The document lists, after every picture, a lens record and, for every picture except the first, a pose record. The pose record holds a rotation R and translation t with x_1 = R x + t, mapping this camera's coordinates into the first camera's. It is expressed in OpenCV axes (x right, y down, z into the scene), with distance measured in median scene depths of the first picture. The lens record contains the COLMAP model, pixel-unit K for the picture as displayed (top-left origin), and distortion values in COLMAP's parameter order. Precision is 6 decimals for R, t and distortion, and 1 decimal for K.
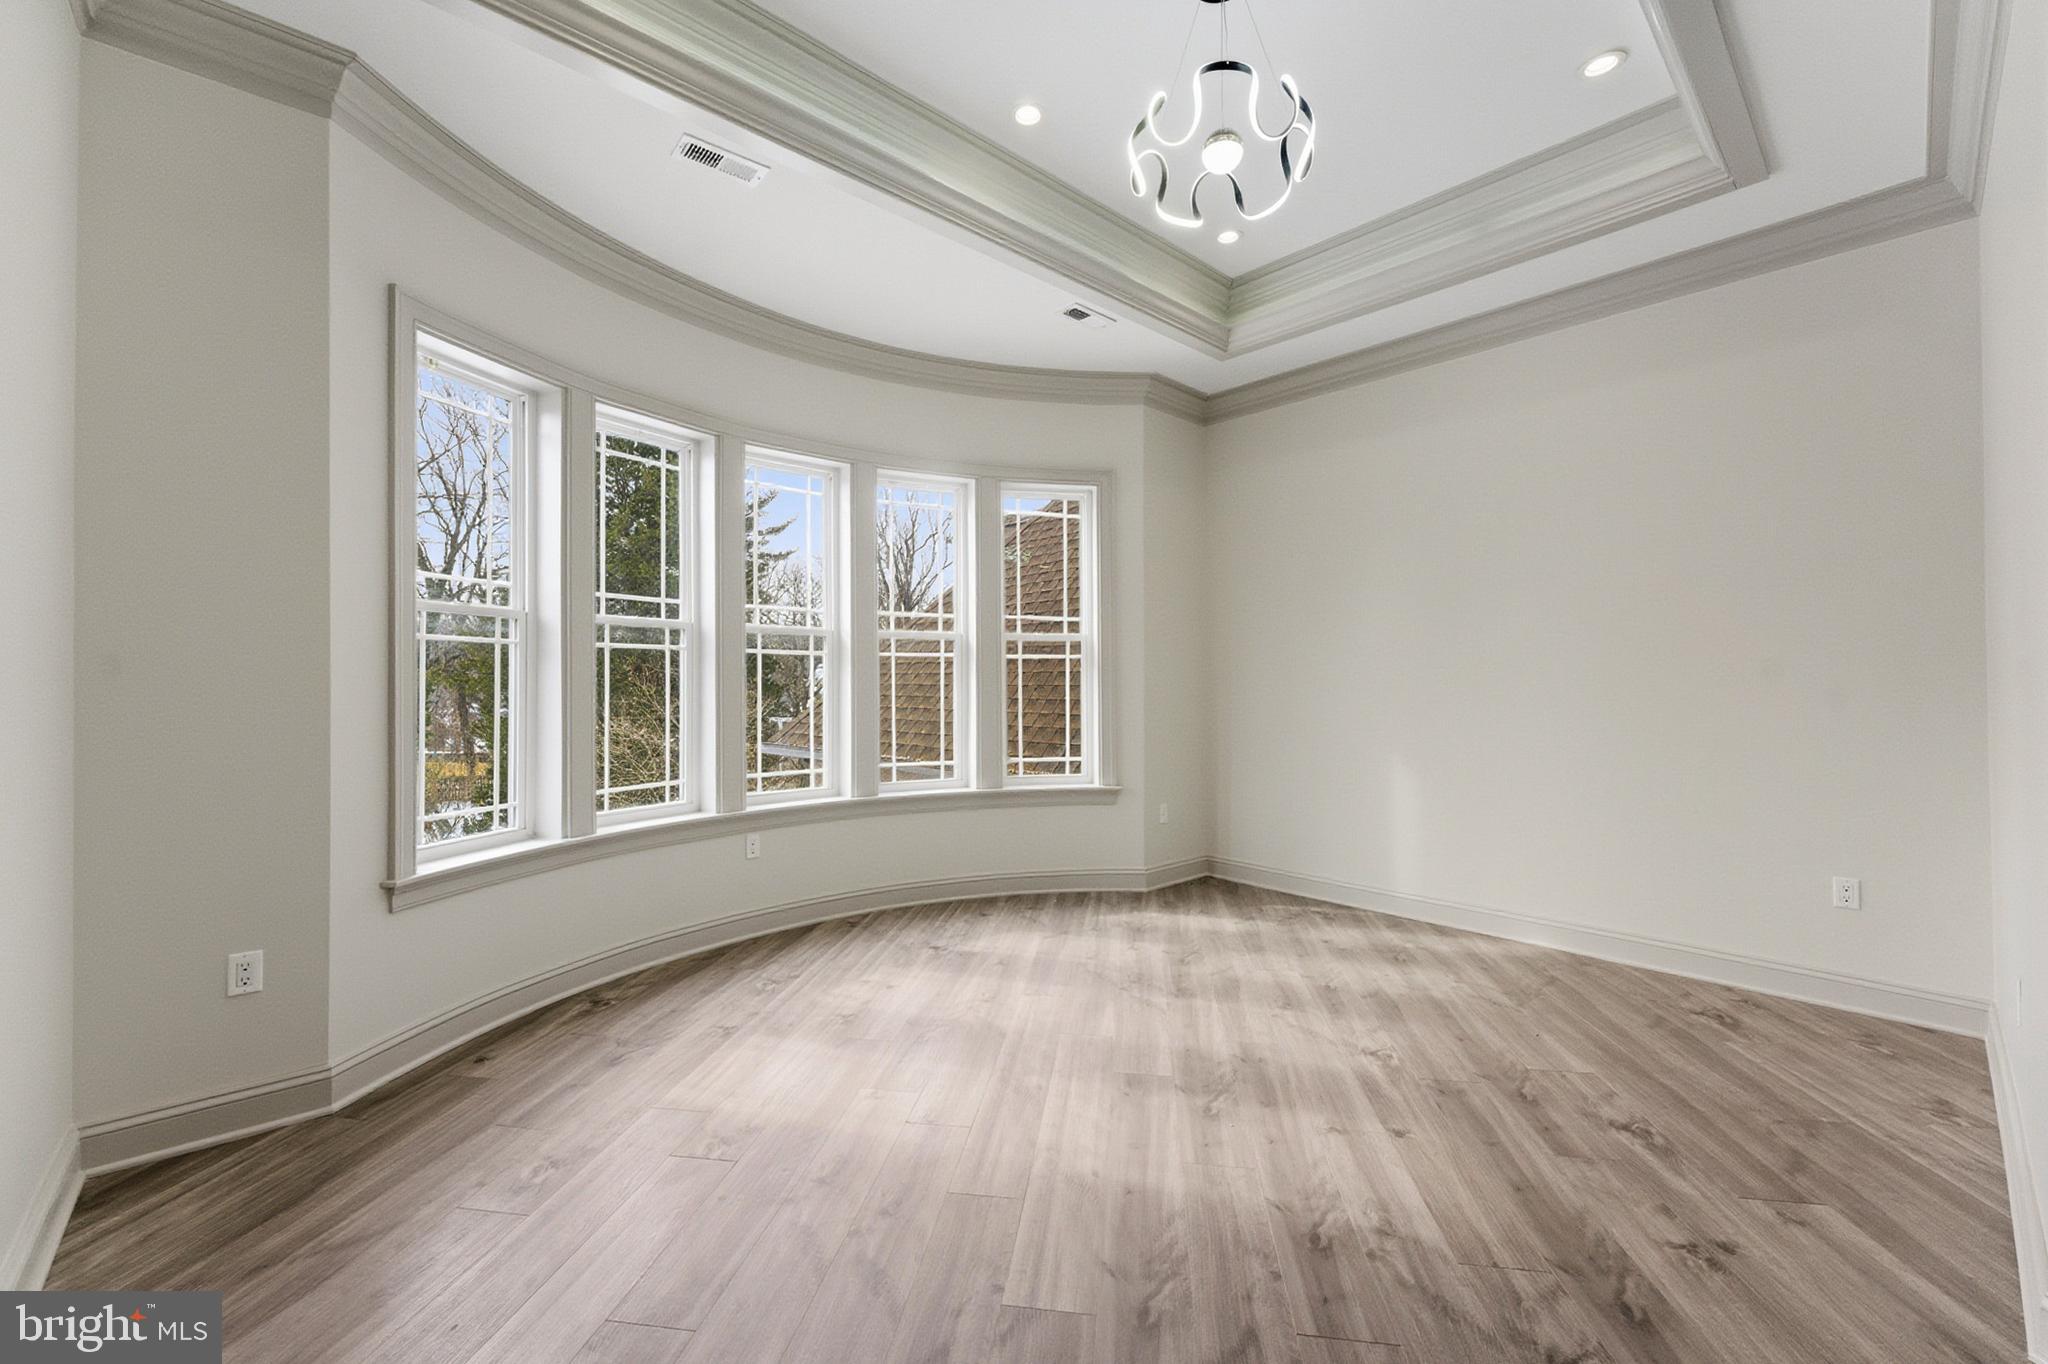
lens RADIAL K [[821.7, 0, 1033.9], [0, 821.7, 676.7], [0, 0, 1]] dist [-0.005276, 0.001055]
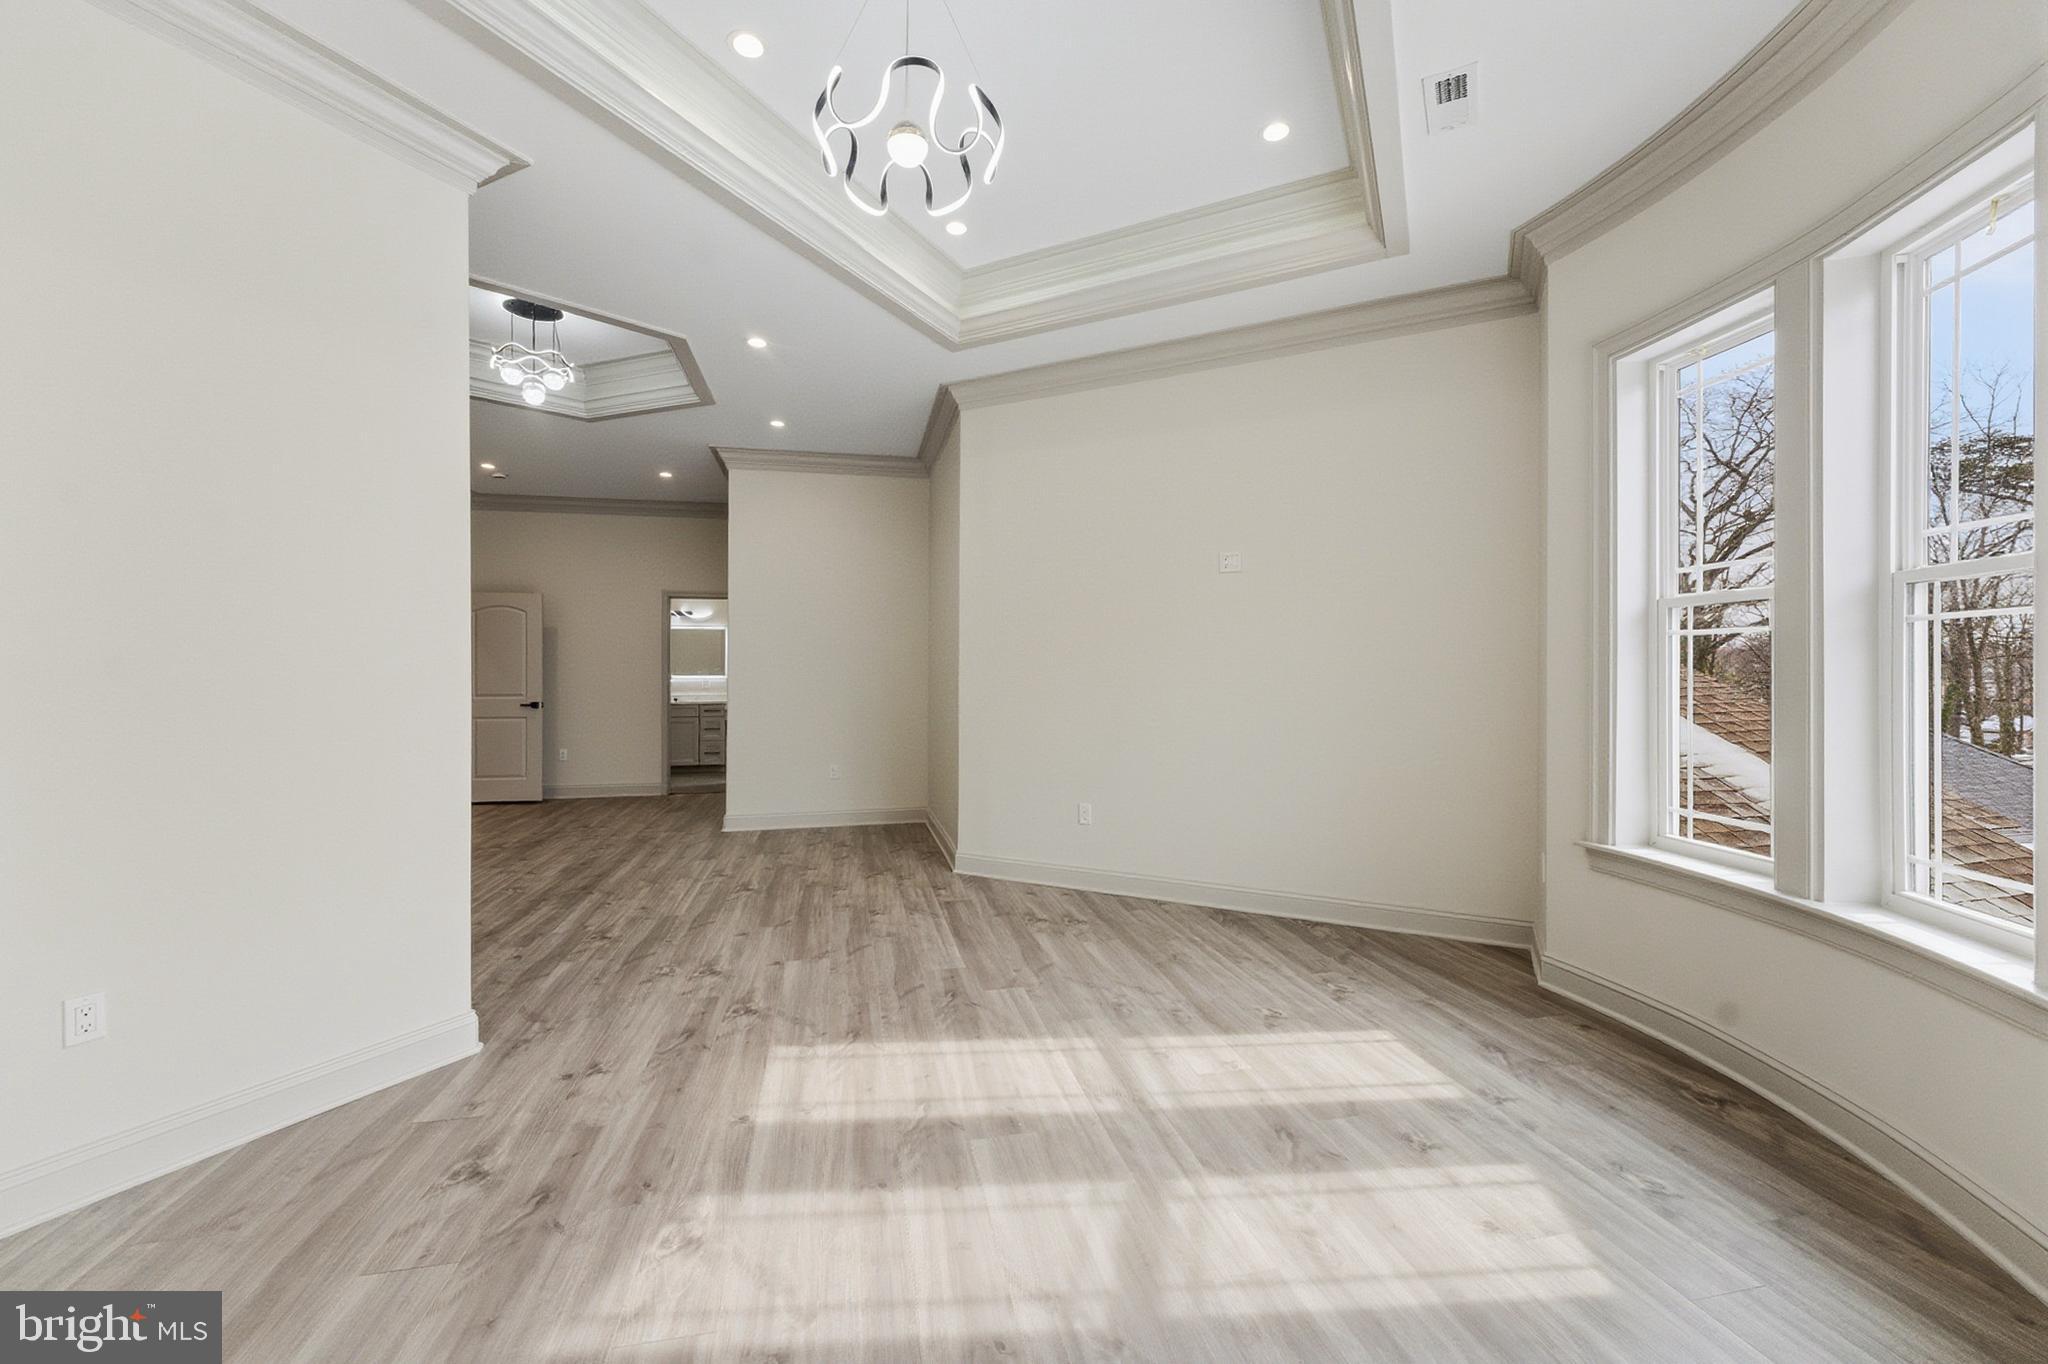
lens RADIAL K [[821.7, 0, 1029.1], [0, 821.7, 677.7], [0, 0, 1]] dist [-0.005276, 0.001055]
pose [[-0.938203, 0.004163, -0.346061, 0.432284], [0.003231, 0.999989, 0.003268, -0.001627], [0.346071, 0.001948, -0.938206, 1.948905]]
